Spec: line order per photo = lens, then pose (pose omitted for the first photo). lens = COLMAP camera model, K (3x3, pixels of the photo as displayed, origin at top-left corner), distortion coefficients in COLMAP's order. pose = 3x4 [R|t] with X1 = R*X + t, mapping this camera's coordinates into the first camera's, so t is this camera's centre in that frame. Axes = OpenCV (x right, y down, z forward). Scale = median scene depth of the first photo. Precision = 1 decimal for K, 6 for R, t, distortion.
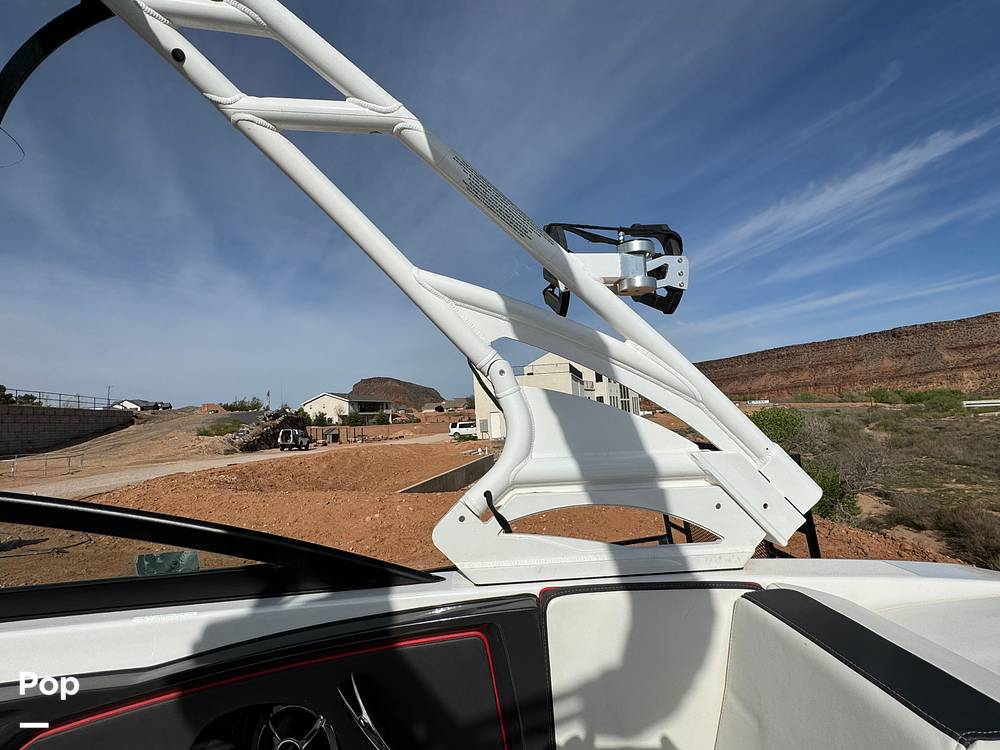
lens RADIAL K [[490.0, 0, 500.0], [0, 490.0, 375.0], [0, 0, 1]] dist [-0.001132, 0.000753]
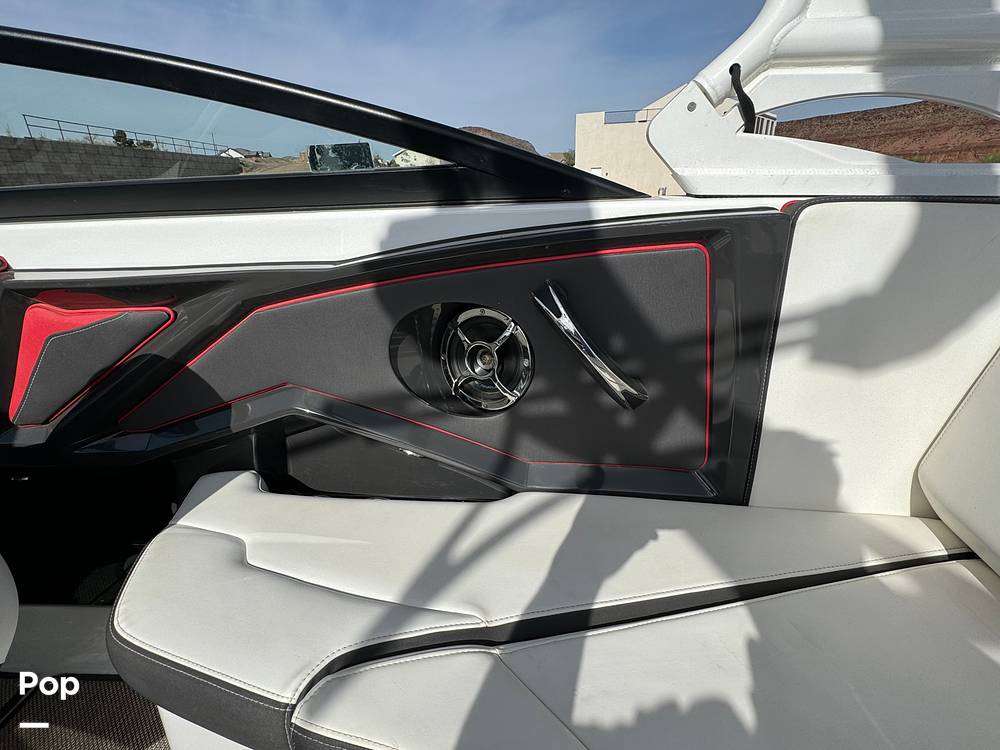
lens RADIAL K [[490.0, 0, 500.0], [0, 490.0, 375.0], [0, 0, 1]] dist [-0.001132, 0.000753]
pose [[0.982337, 0.098112, -0.159338, -0.210762], [-0.015825, 0.892028, 0.451704, 0.329815], [0.186452, -0.441204, 0.877824, 0.094053]]
